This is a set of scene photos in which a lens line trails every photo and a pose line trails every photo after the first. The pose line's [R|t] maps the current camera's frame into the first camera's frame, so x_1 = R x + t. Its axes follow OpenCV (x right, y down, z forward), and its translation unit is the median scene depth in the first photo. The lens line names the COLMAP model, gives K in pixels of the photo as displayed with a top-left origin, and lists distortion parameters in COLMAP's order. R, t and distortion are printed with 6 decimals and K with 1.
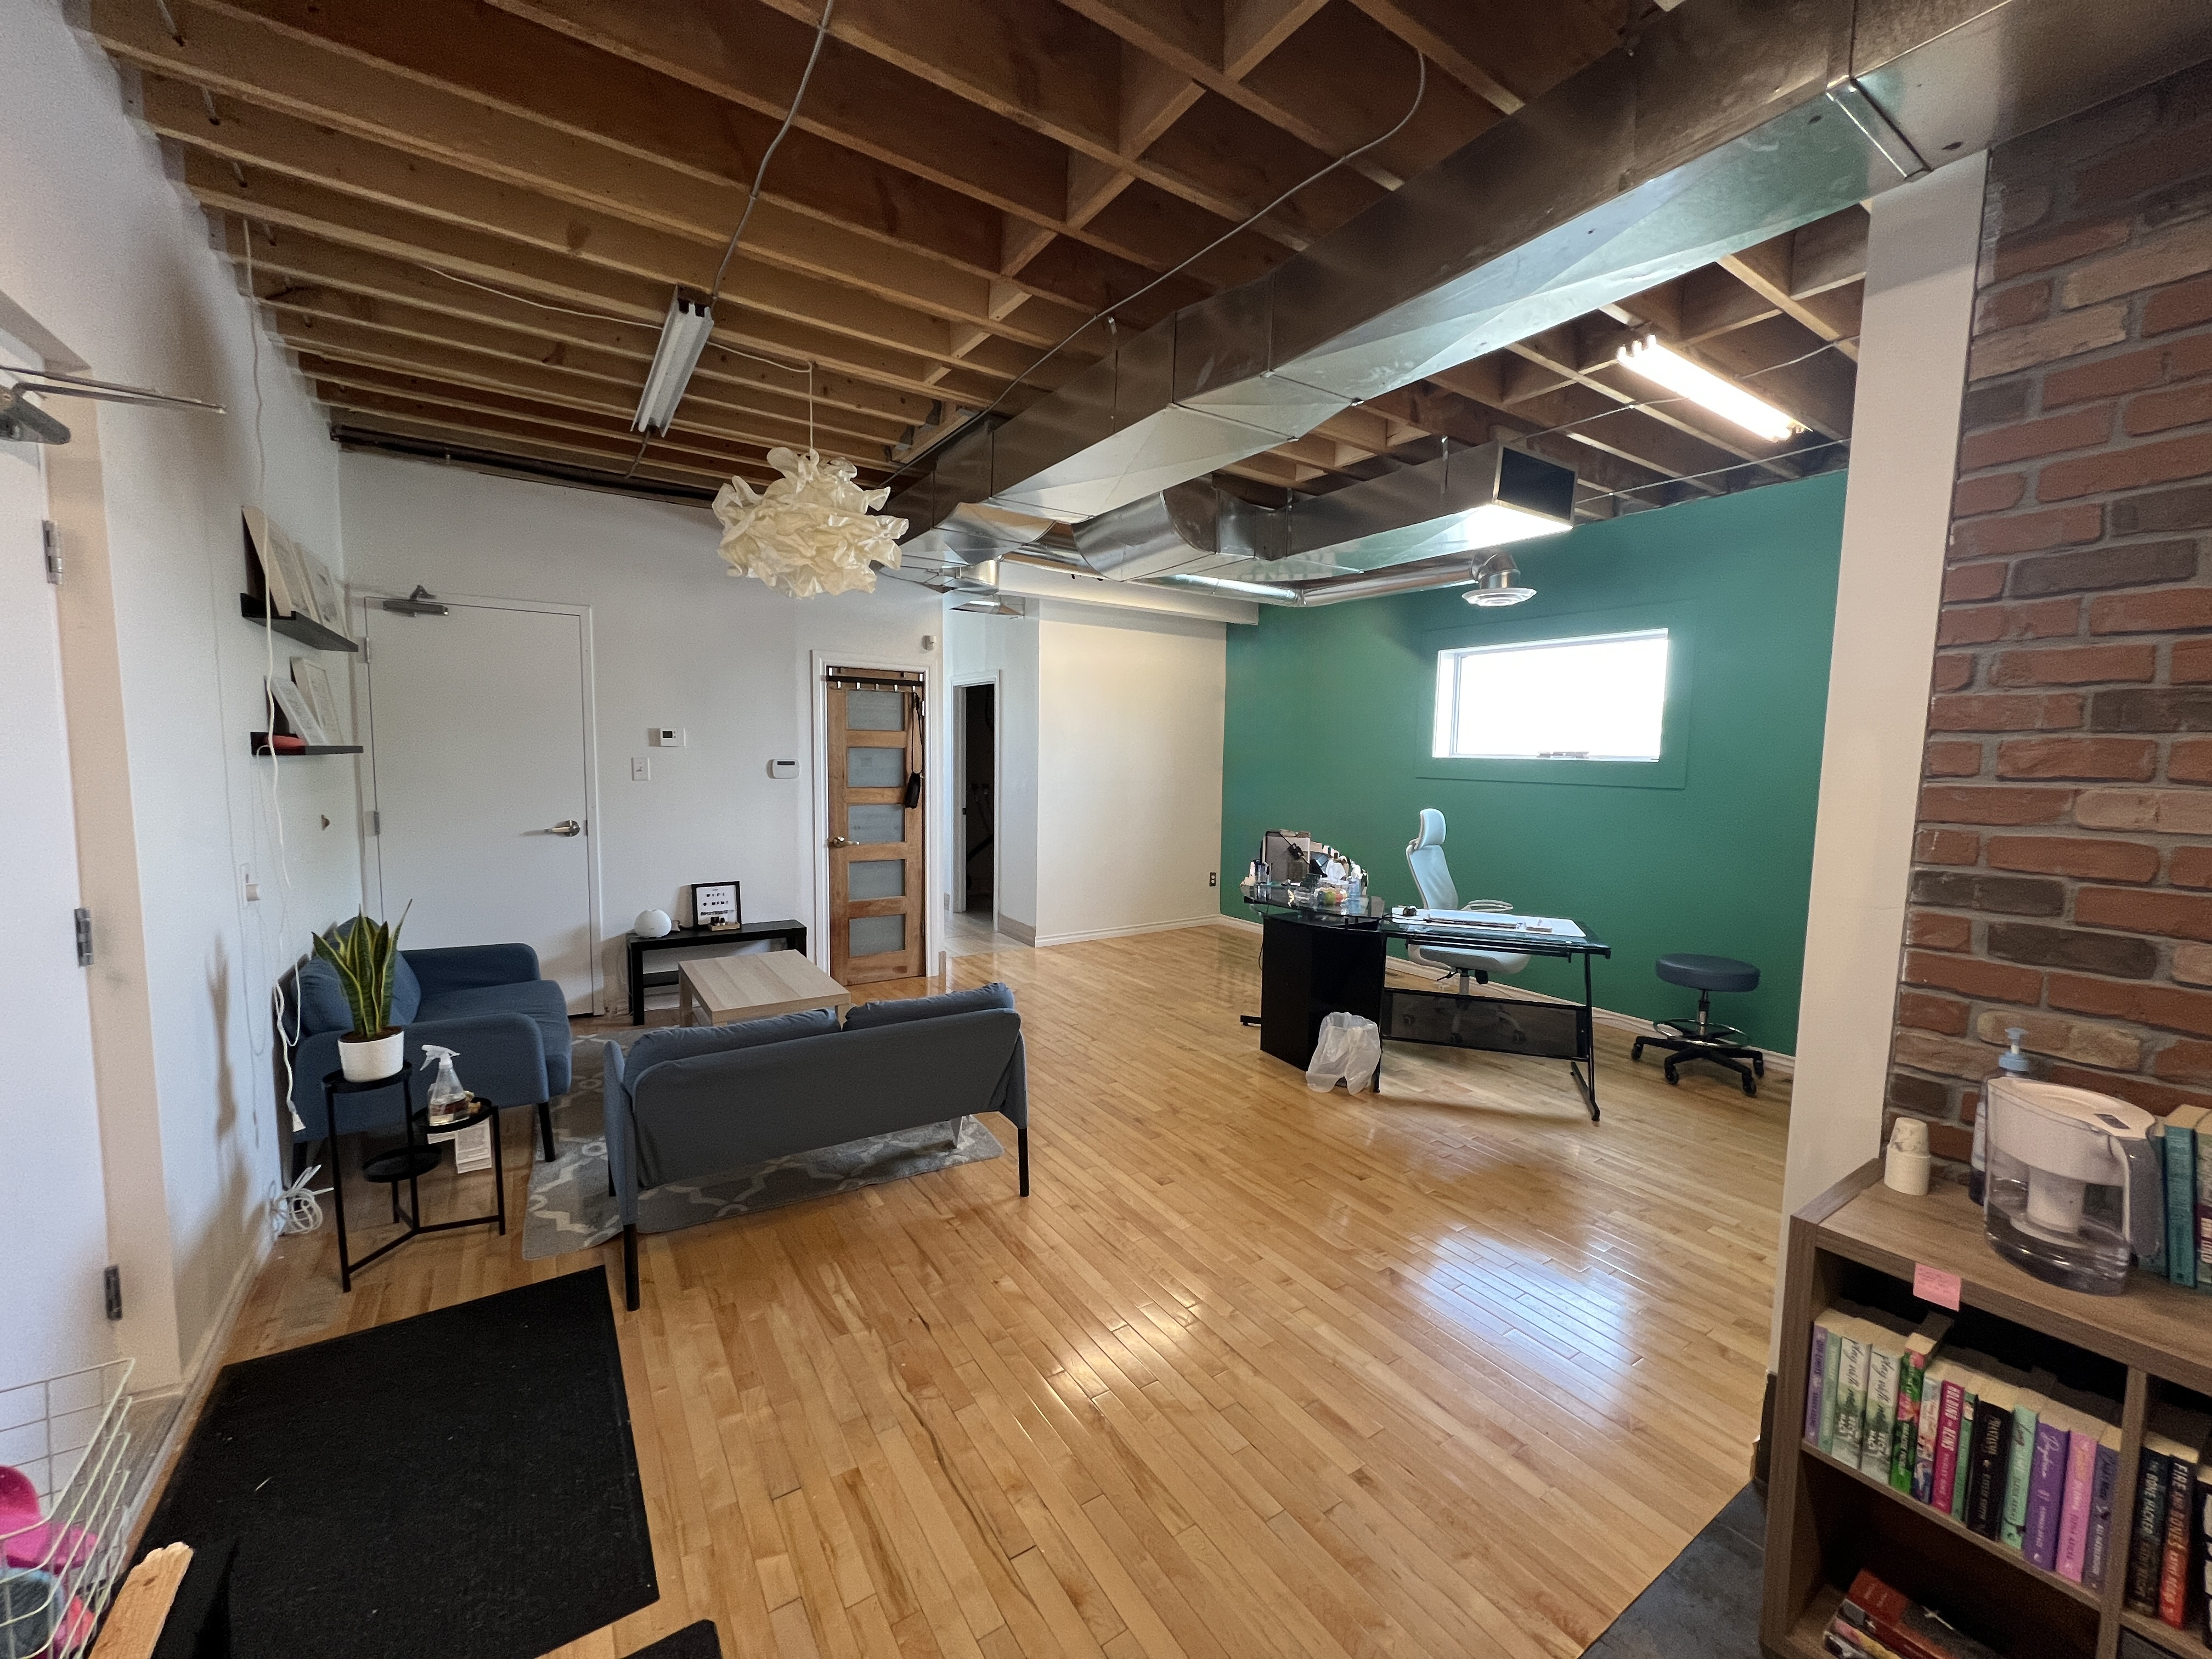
lens RADIAL K [[867.0, 0, 1106.0], [0, 867.0, 829.5], [0, 0, 1]] dist [0.001742, 0.000597]
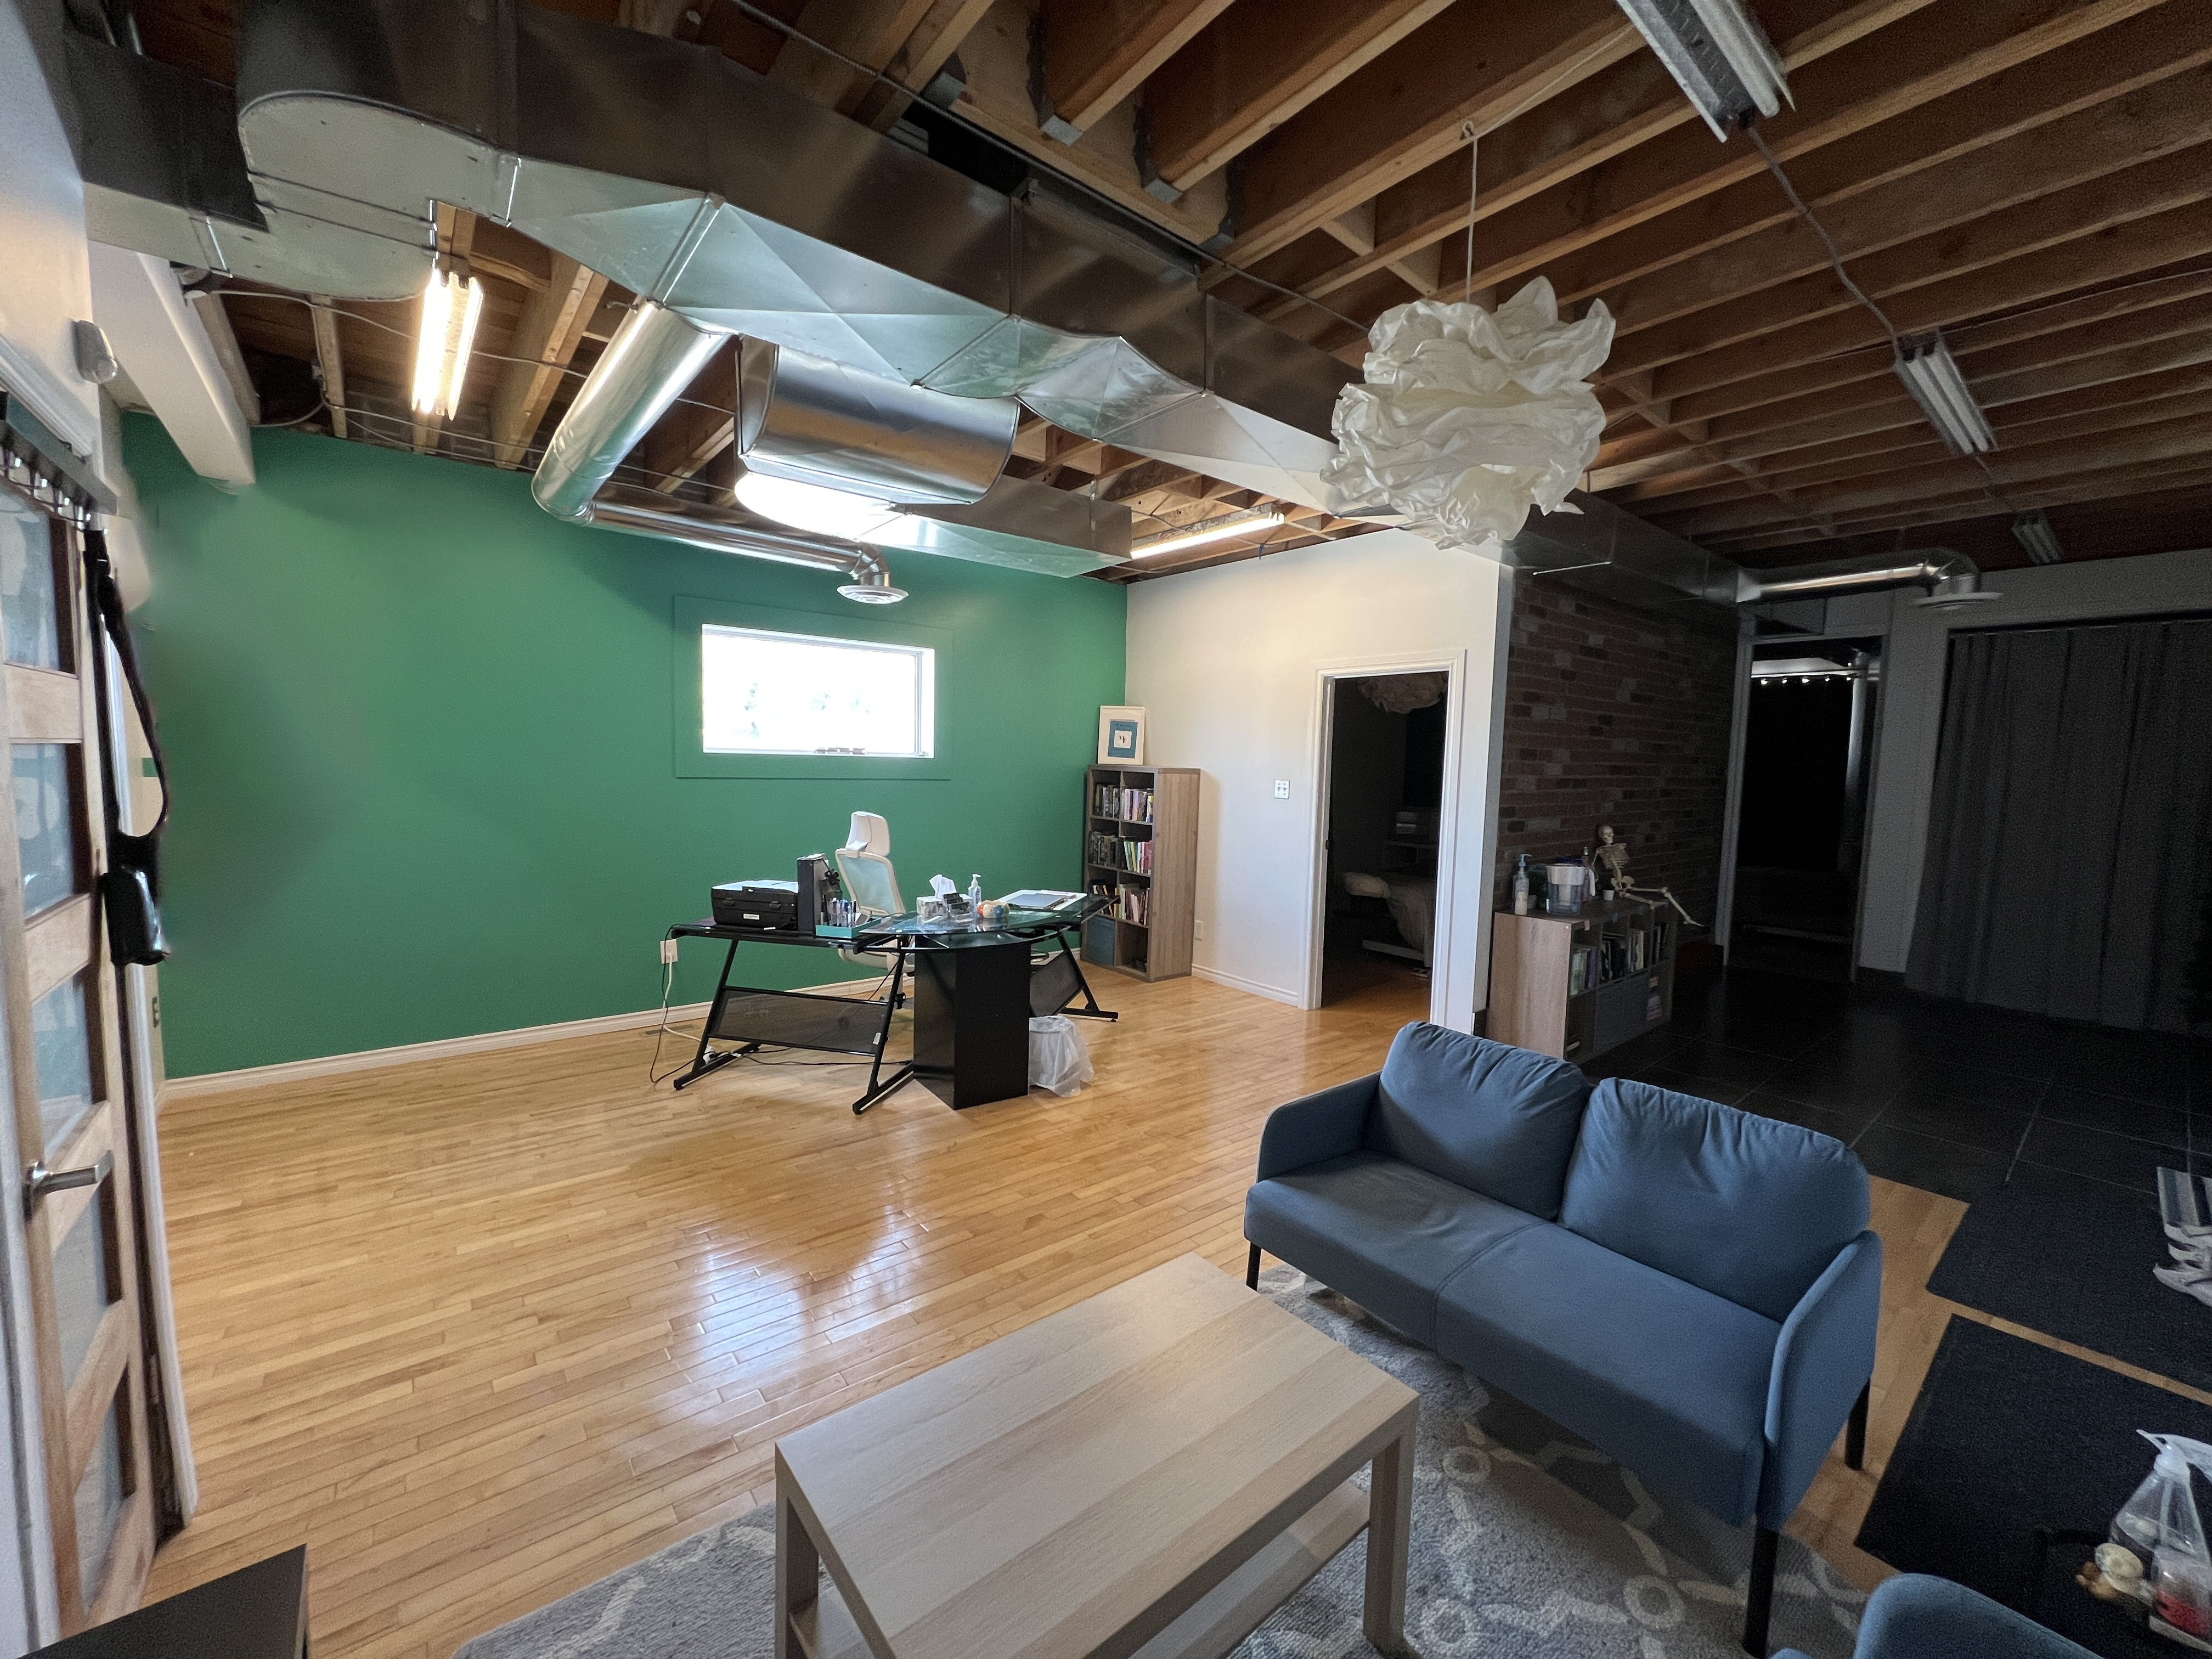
lens RADIAL K [[894.5, 0, 1106.0], [0, 894.5, 829.5], [0, 0, 1]] dist [-0.000872, -0.000239]
pose [[-0.097457, -0.091104, 0.991061, -0.633661], [0.067588, 0.992897, 0.097919, -0.084012], [-0.992942, 0.076527, -0.090608, 0.876204]]
